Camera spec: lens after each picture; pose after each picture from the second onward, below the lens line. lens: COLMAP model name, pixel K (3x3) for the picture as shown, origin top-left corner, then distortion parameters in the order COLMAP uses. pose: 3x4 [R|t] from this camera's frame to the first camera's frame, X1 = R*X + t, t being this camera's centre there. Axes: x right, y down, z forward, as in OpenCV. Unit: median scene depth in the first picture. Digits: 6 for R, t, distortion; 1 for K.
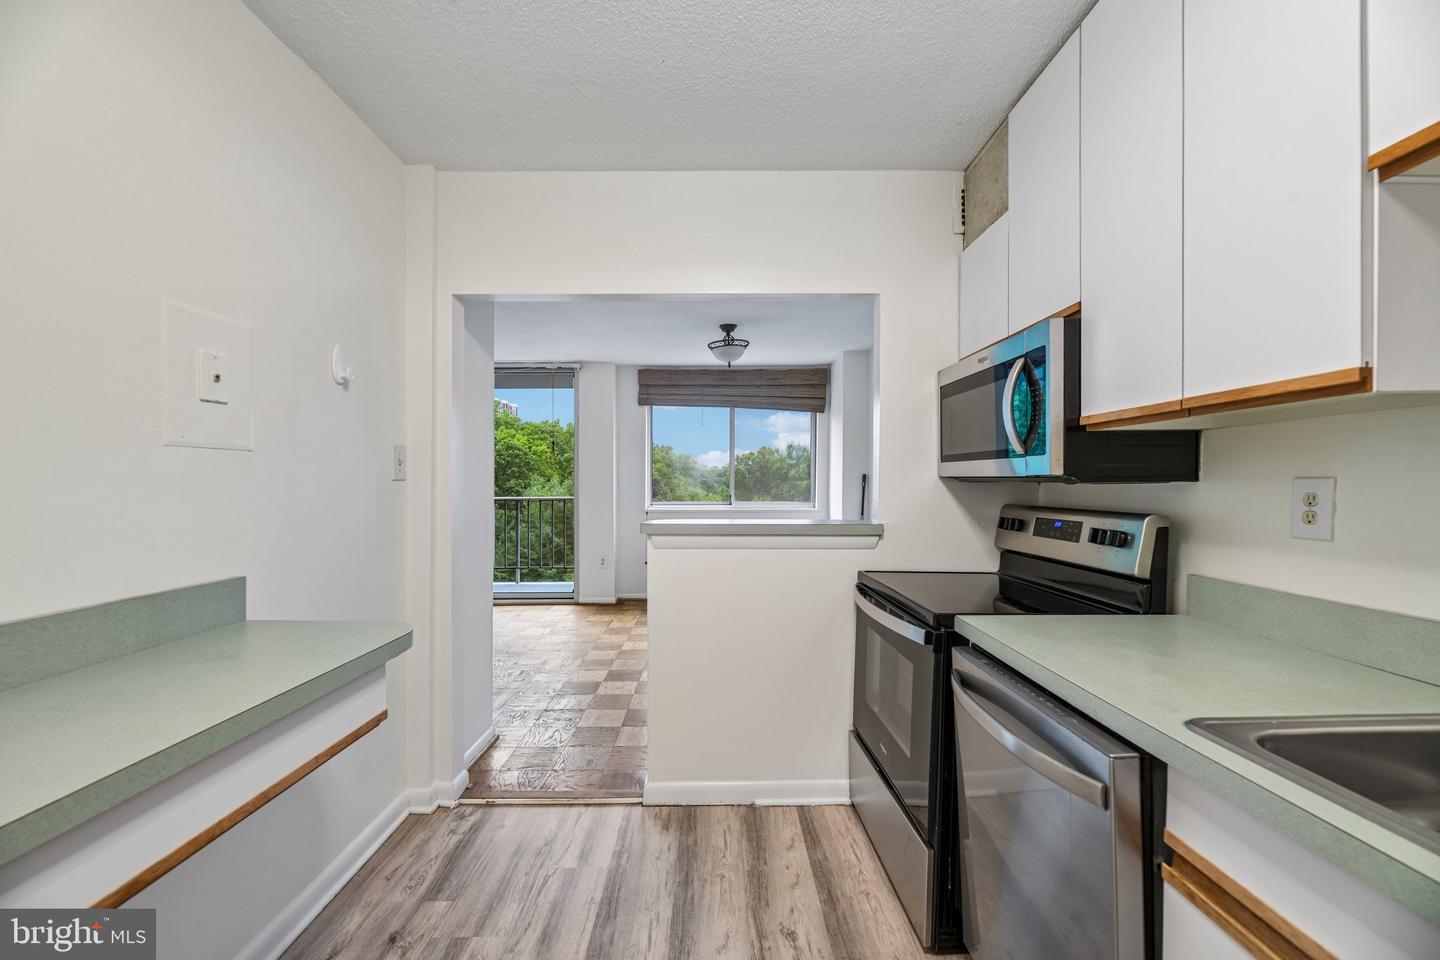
lens RADIAL K [[589.4, 0, 719.2], [0, 589.4, 491.3], [0, 0, 1]] dist [0.010621, -0.007994]
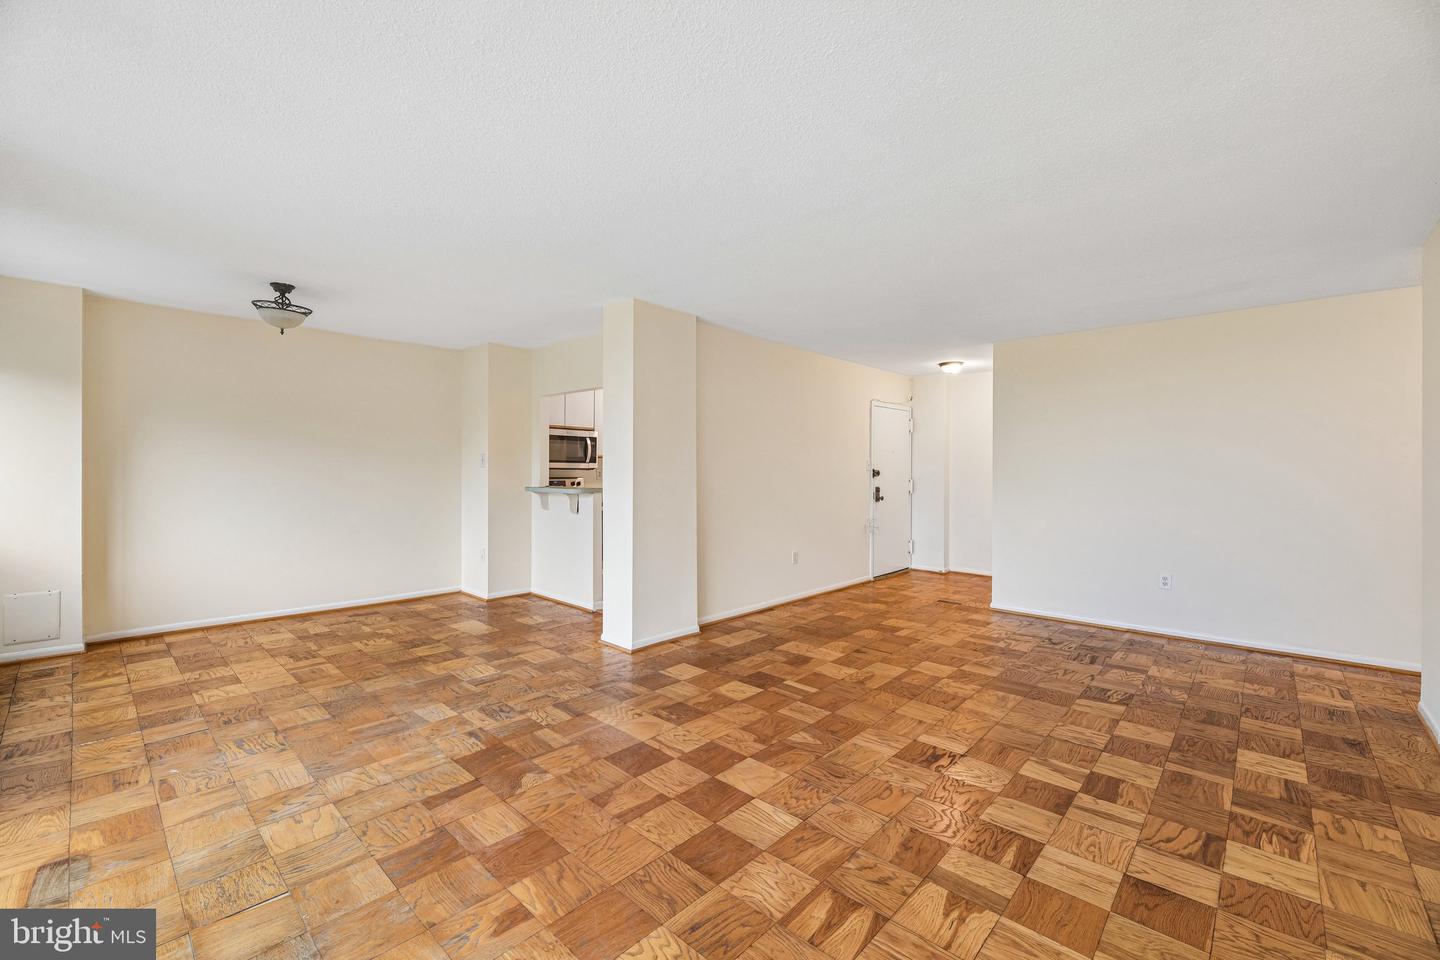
lens RADIAL K [[594.9, 0, 724.3], [0, 594.9, 470.1], [0, 0, 1]] dist [-0.006714, -0.000246]
pose [[-0.731040, -0.002392, 0.682330, -1.692902], [0.008096, 0.999893, 0.012179, -0.032444], [-0.682286, 0.014427, -0.730943, 1.959085]]
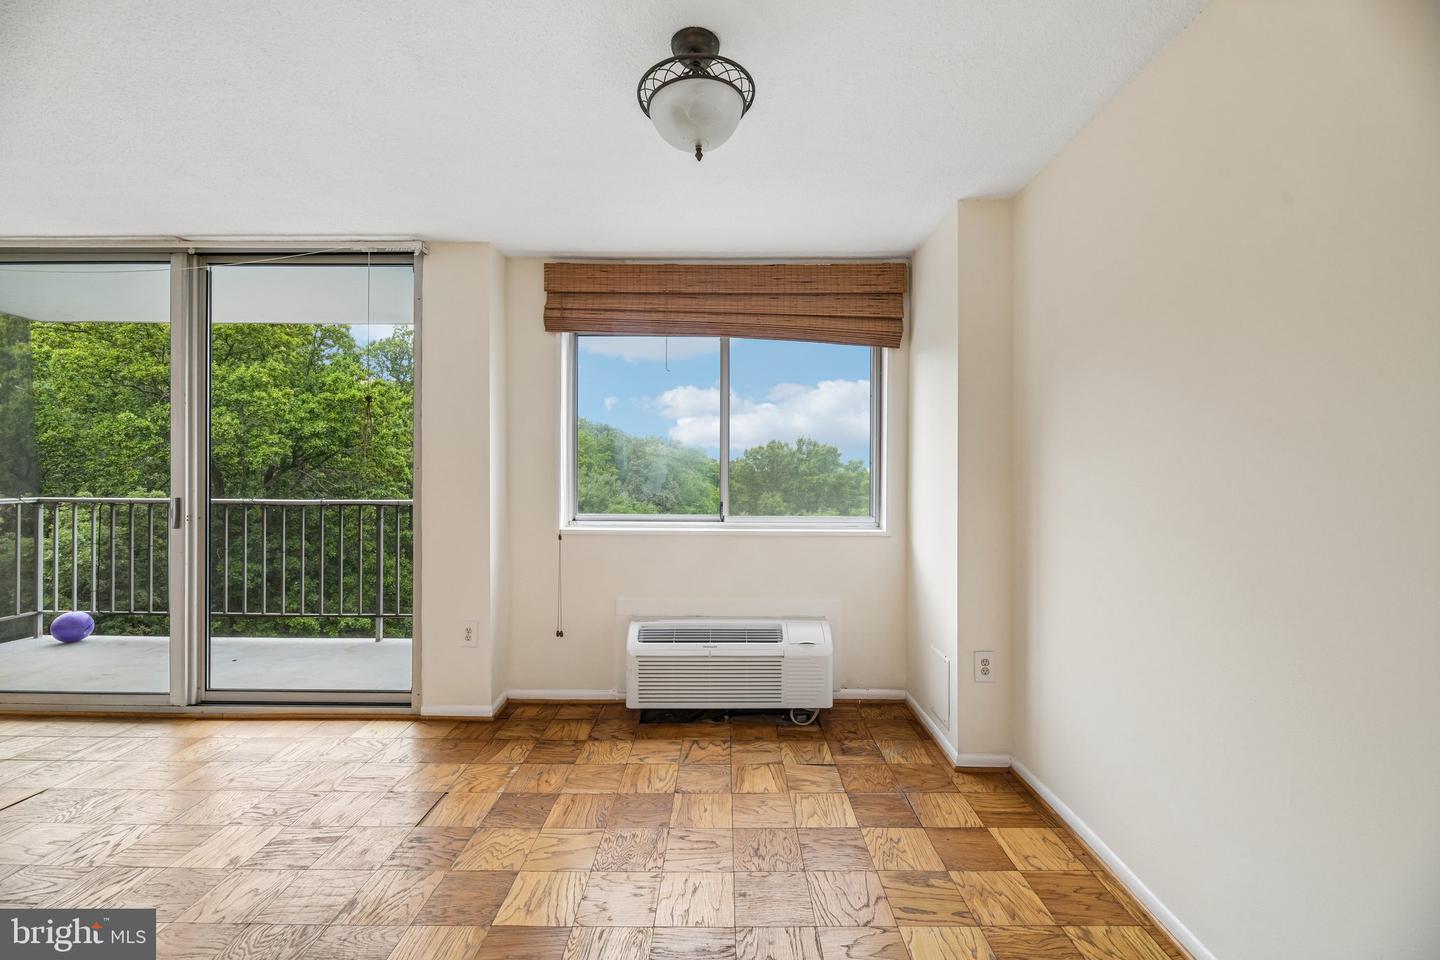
lens RADIAL K [[578.8, 0, 725.2], [0, 578.8, 476.4], [0, 0, 1]] dist [0.000952, -0.004601]
pose [[0.999957, 0.006569, -0.006502, 0.060324], [-0.006671, 0.999854, -0.015727, -0.020925], [0.006398, 0.015770, 0.999855, 1.074189]]
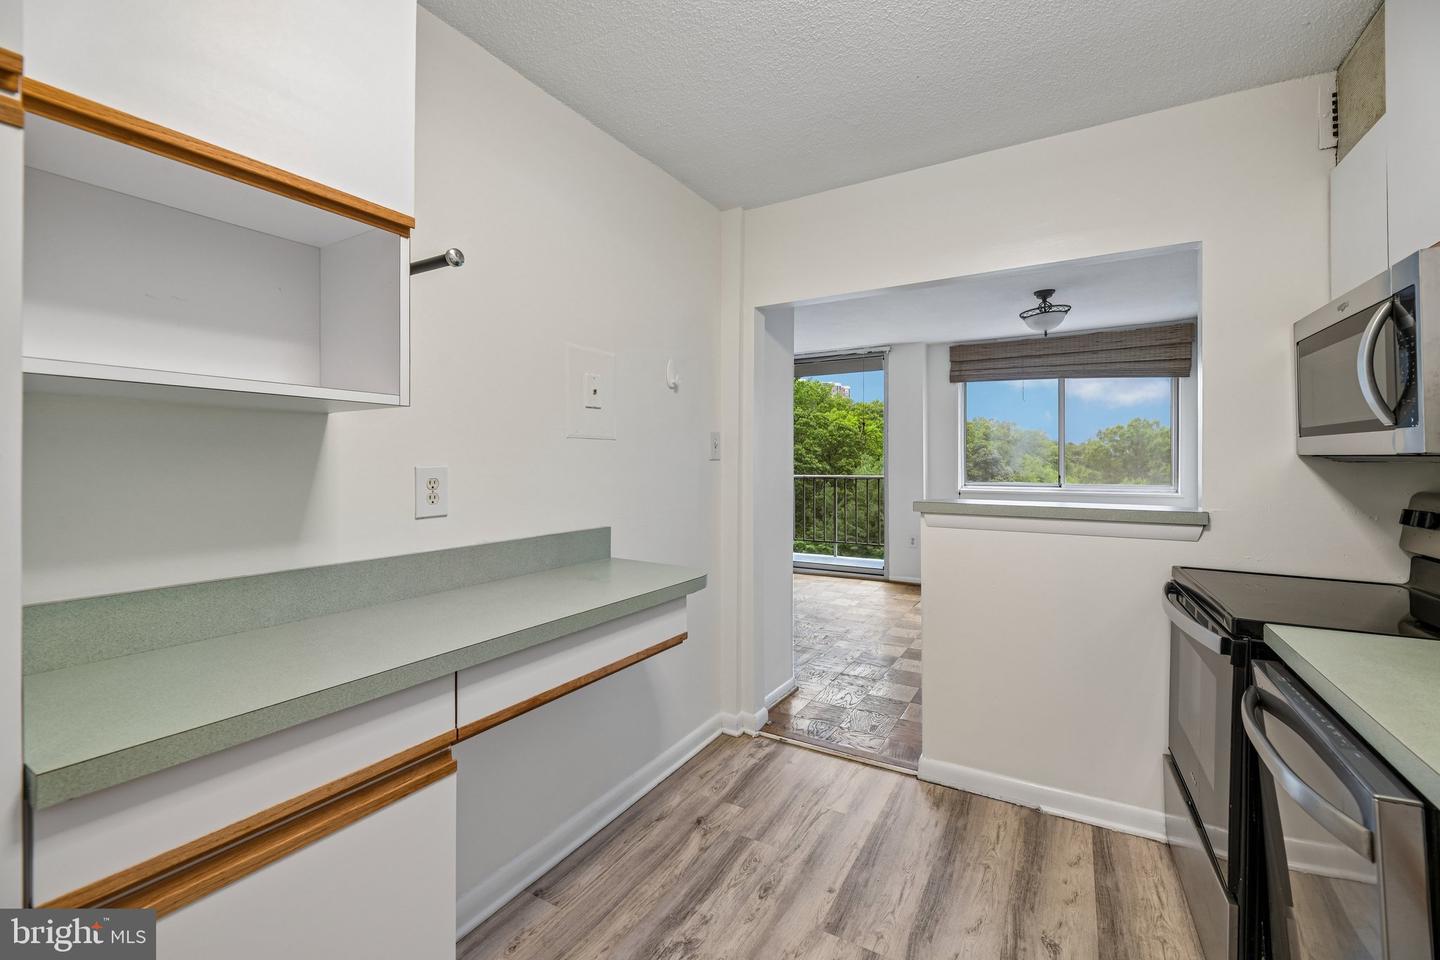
lens RADIAL K [[590.8, 0, 728.0], [0, 590.8, 452.8], [0, 0, 1]] dist [0.000111, -0.004828]
pose [[0.860174, -0.005937, -0.509966, 0.097636], [-0.009314, 0.999583, -0.027348, -0.000030], [0.509916, 0.028274, 0.859760, -0.051836]]
